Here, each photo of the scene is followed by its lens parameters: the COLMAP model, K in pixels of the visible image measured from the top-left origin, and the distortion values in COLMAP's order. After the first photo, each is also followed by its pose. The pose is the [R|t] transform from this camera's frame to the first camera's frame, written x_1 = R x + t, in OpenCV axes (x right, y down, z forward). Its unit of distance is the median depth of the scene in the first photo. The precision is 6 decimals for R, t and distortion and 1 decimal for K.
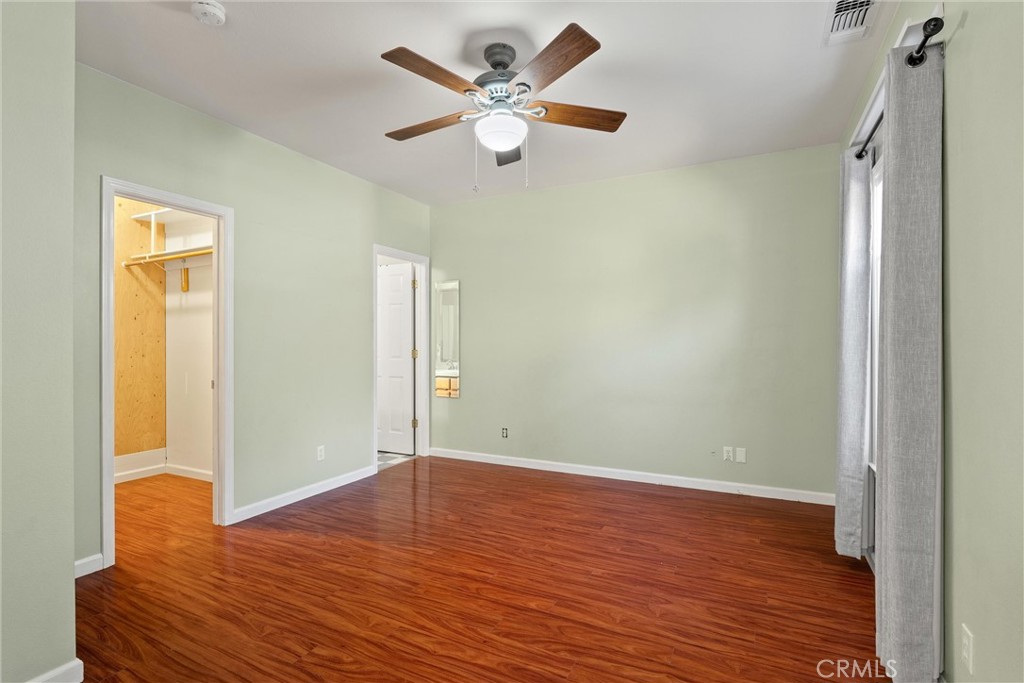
lens RADIAL K [[488.0, 0, 513.2], [0, 488.0, 349.1], [0, 0, 1]] dist [-0.002234, -0.000131]
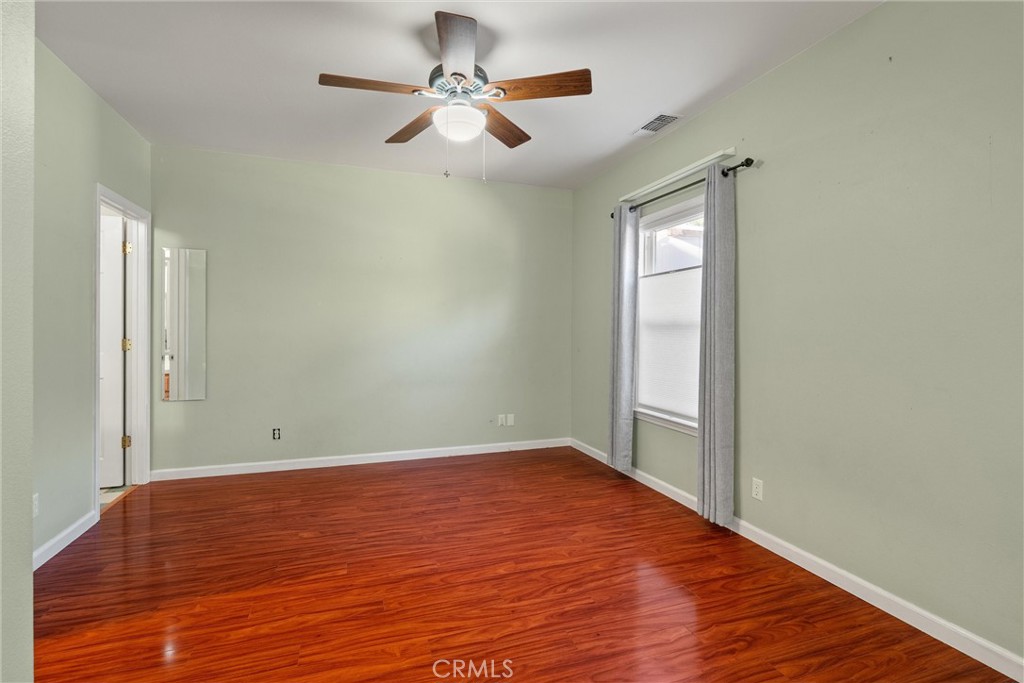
lens RADIAL K [[474.8, 0, 512.0], [0, 474.8, 341.5], [0, 0, 1]] dist [-0.001469, -0.000018]
pose [[0.694636, -0.013627, 0.719232, -0.612991], [0.004743, 0.999886, 0.014364, -0.003914], [-0.719346, -0.006567, 0.694621, 0.218360]]
